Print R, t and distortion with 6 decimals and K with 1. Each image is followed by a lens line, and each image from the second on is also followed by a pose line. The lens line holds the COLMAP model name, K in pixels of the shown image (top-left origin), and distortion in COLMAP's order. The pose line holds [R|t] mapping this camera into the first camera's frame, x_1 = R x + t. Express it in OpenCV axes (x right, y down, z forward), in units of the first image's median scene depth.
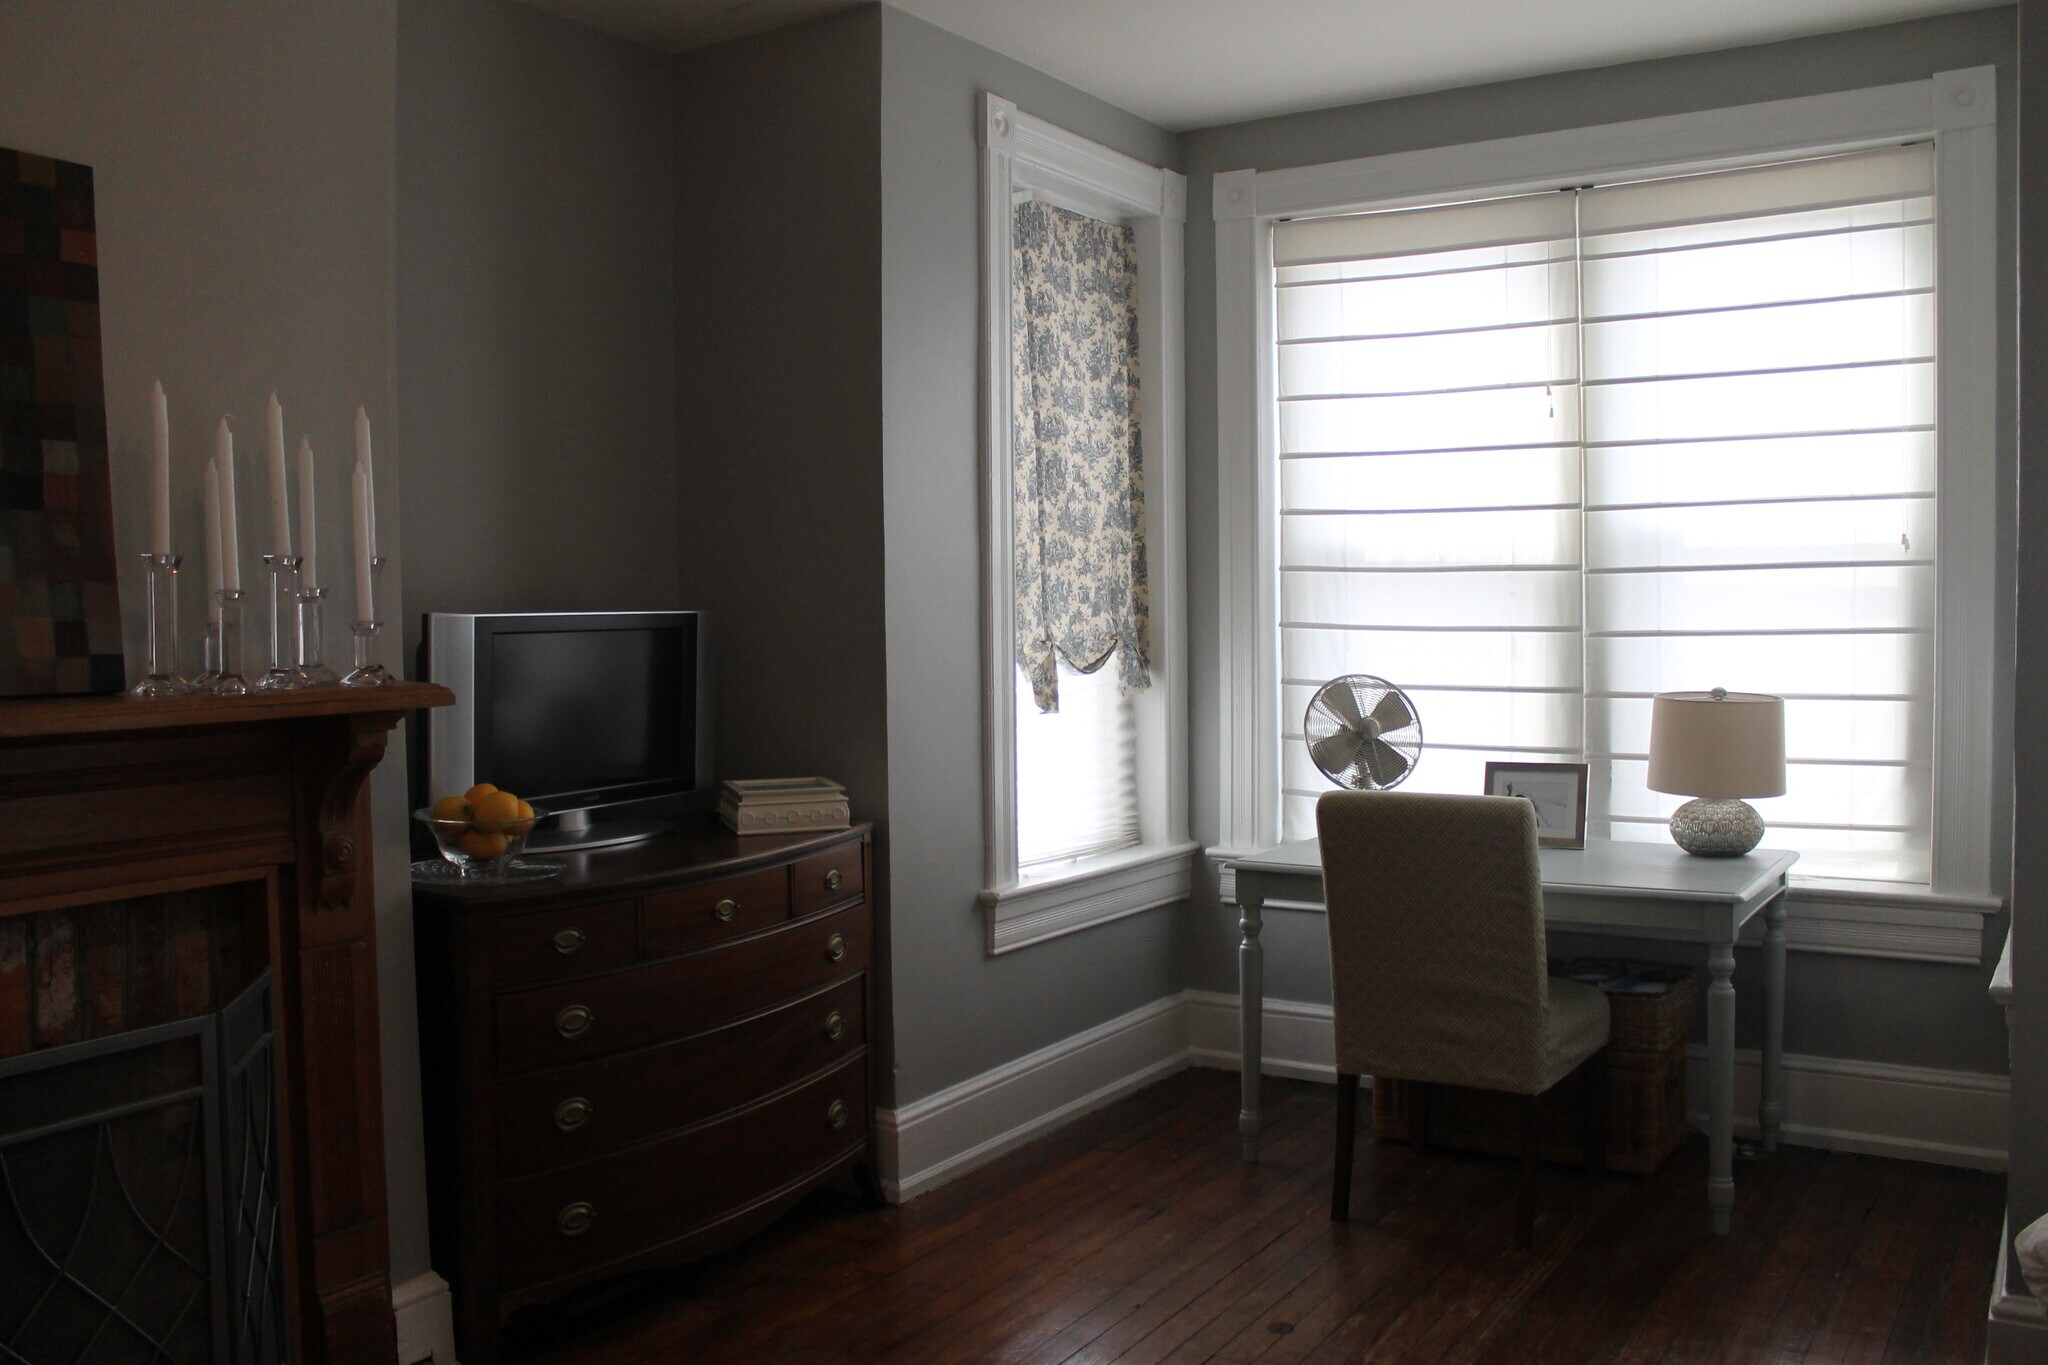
lens RADIAL K [[1730.7, 0, 1024.0], [0, 1730.7, 682.5], [0, 0, 1]] dist [-0.161867, 0.124136]
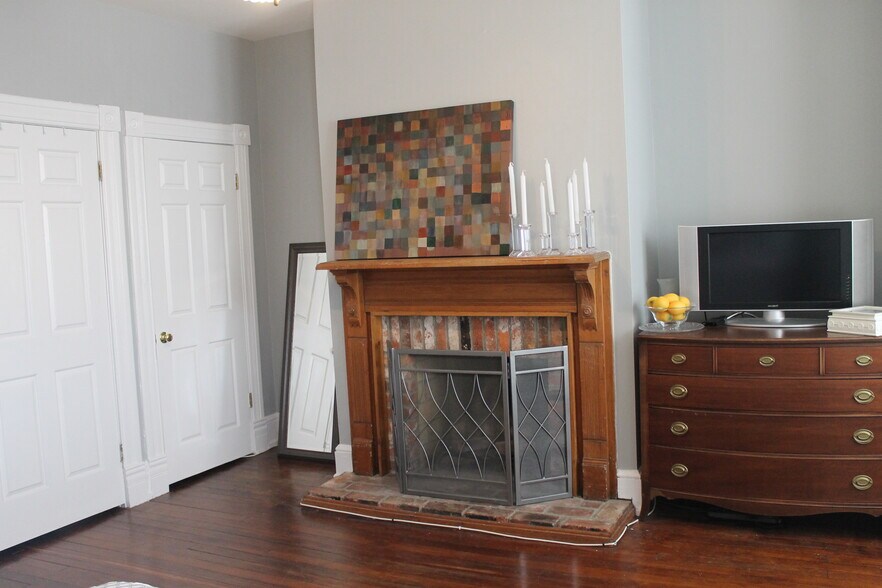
lens RADIAL K [[745.4, 0, 441.0], [0, 745.4, 294.0], [0, 0, 1]] dist [-0.161867, 0.124136]
pose [[0.100492, 0.081578, -0.991588, 0.937652], [0.004032, 0.996591, 0.082399, -0.039858], [0.994930, -0.012279, 0.099820, 0.691717]]
